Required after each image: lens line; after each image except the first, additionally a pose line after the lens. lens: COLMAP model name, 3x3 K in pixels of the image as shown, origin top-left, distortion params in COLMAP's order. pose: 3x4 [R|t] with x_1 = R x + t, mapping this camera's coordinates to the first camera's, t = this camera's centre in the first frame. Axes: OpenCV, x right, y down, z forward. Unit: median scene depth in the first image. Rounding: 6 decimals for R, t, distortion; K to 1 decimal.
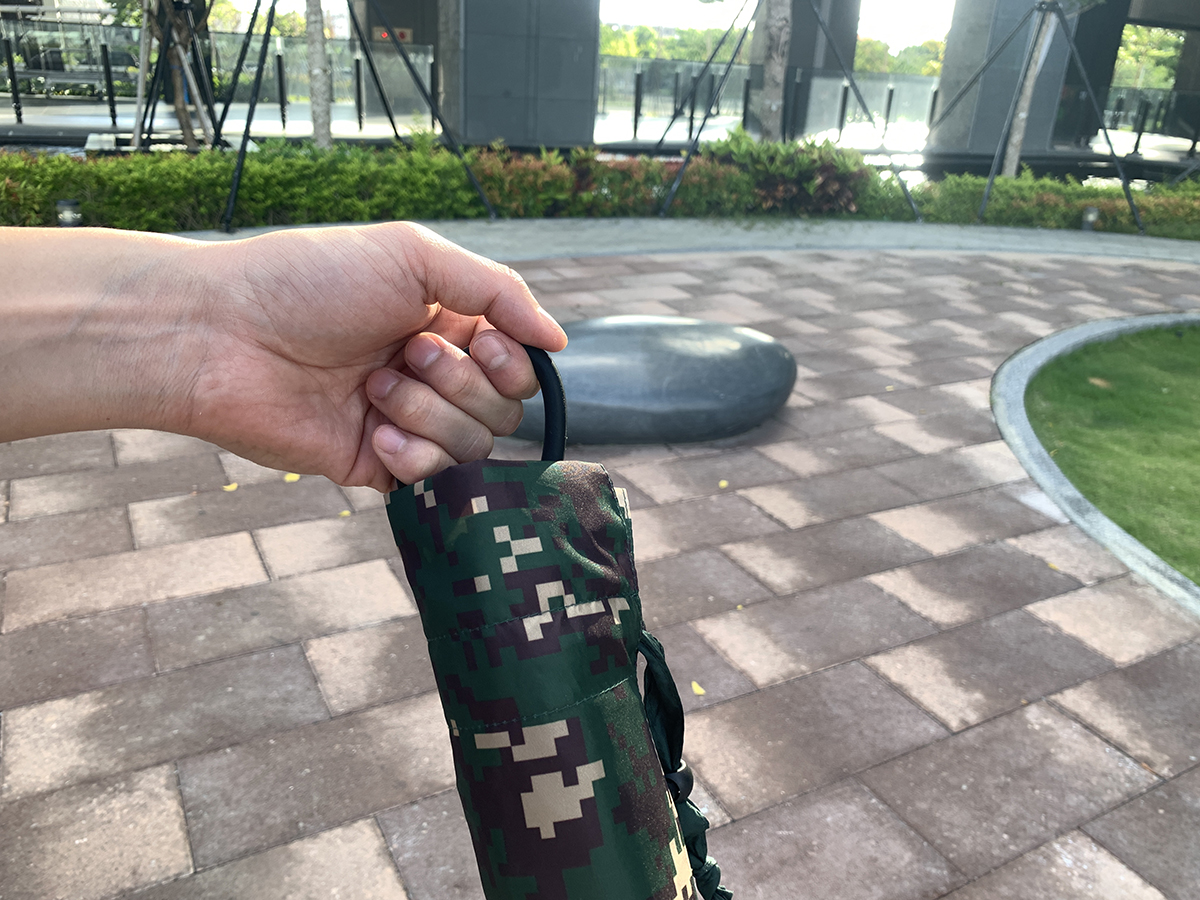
lens RADIAL K [[920.7, 0, 600.0], [0, 920.7, 450.0], [0, 0, 1]] dist [0.024905, -0.039014]
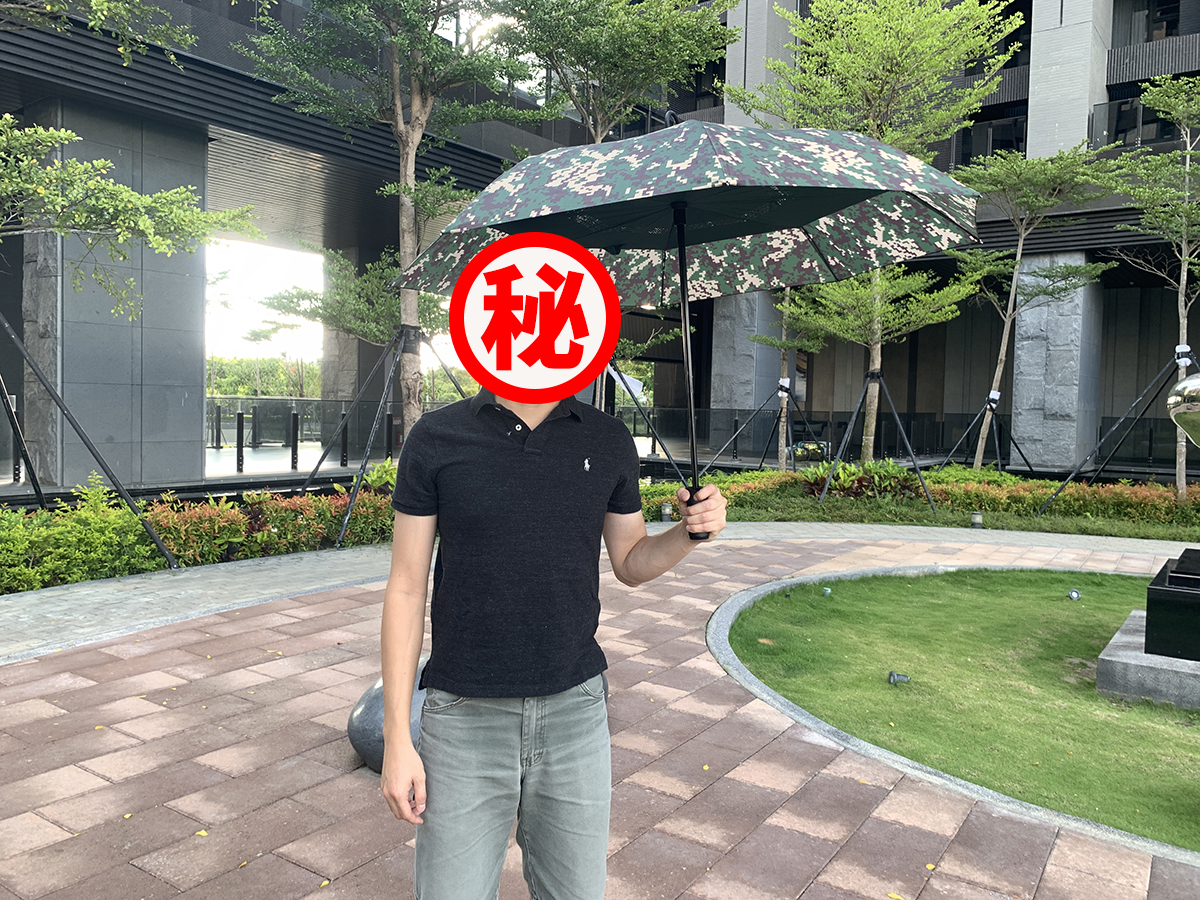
lens RADIAL K [[916.5, 0, 600.2], [0, 916.5, 443.4], [0, 0, 1]] dist [0.008586, -0.010013]
pose [[0.886009, -0.054740, 0.460426, -0.422078], [0.202174, 0.939247, -0.277381, -0.043047], [-0.417270, 0.338848, 0.843248, -0.136424]]
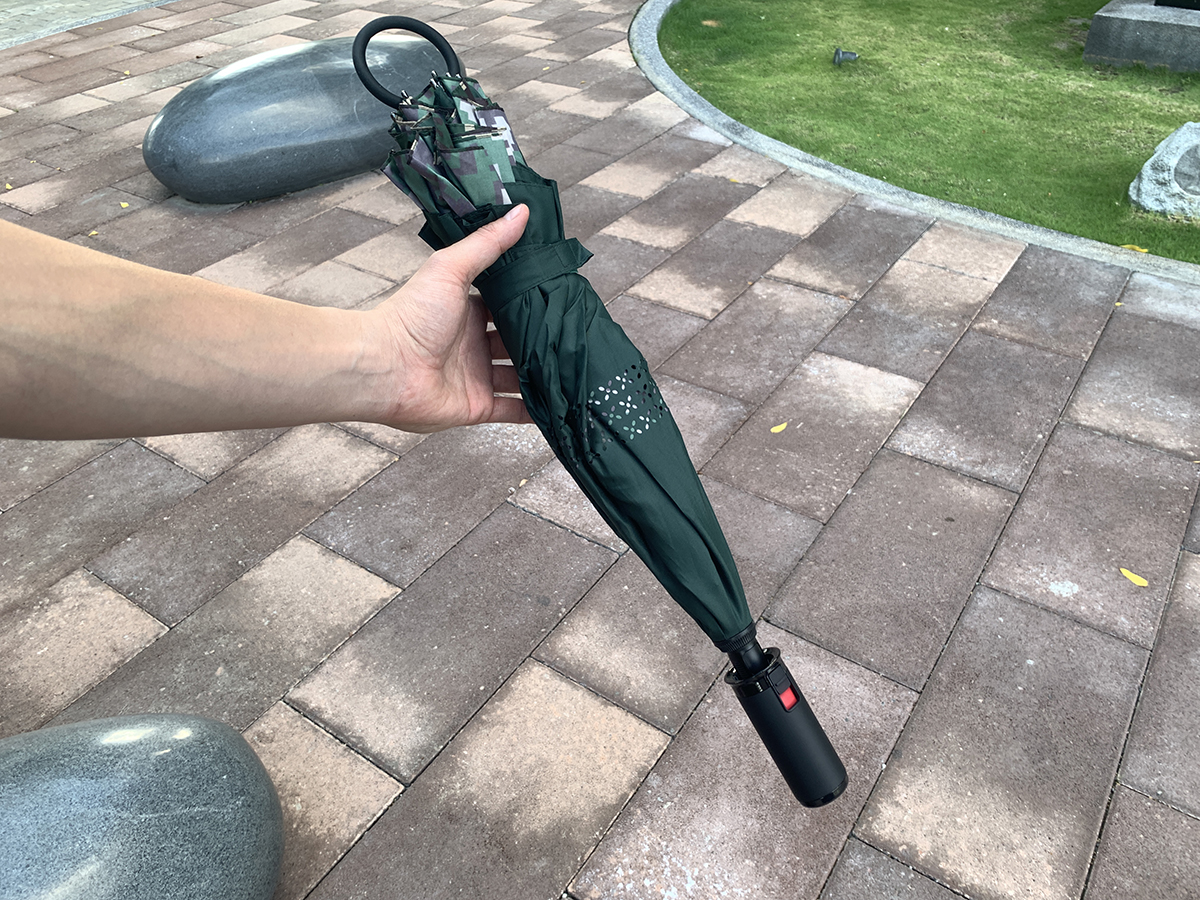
lens RADIAL K [[916.5, 0, 600.2], [0, 916.5, 443.4], [0, 0, 1]] dist [0.008586, -0.010013]
pose [[0.892075, -0.348175, 0.288058, -0.115065], [0.258248, 0.915904, 0.307291, 0.027224], [-0.370824, -0.199736, 0.906970, -0.071468]]
